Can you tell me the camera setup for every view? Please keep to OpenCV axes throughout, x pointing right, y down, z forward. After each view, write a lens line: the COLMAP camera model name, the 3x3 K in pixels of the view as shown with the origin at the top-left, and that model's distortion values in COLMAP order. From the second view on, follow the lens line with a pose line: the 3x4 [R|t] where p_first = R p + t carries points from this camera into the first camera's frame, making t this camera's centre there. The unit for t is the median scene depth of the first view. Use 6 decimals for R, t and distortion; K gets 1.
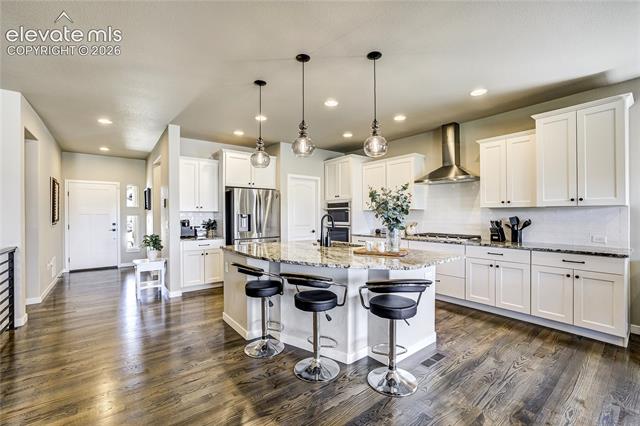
lens RADIAL K [[277.1, 0, 322.6], [0, 277.1, 216.5], [0, 0, 1]] dist [-0.029806, 0.003973]
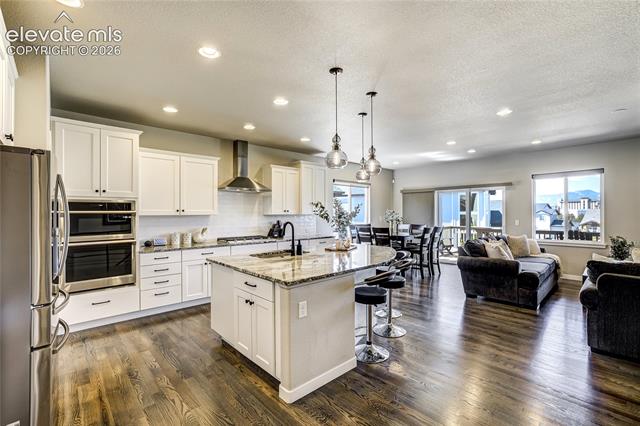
lens RADIAL K [[277.1, 0, 334.7], [0, 277.1, 220.4], [0, 0, 1]] dist [-0.029806, 0.003973]
pose [[-0.104185, -0.016858, 0.994415, -0.723118], [0.009768, 0.999791, 0.017973, -0.021404], [-0.994510, 0.011586, -0.103998, 0.732788]]
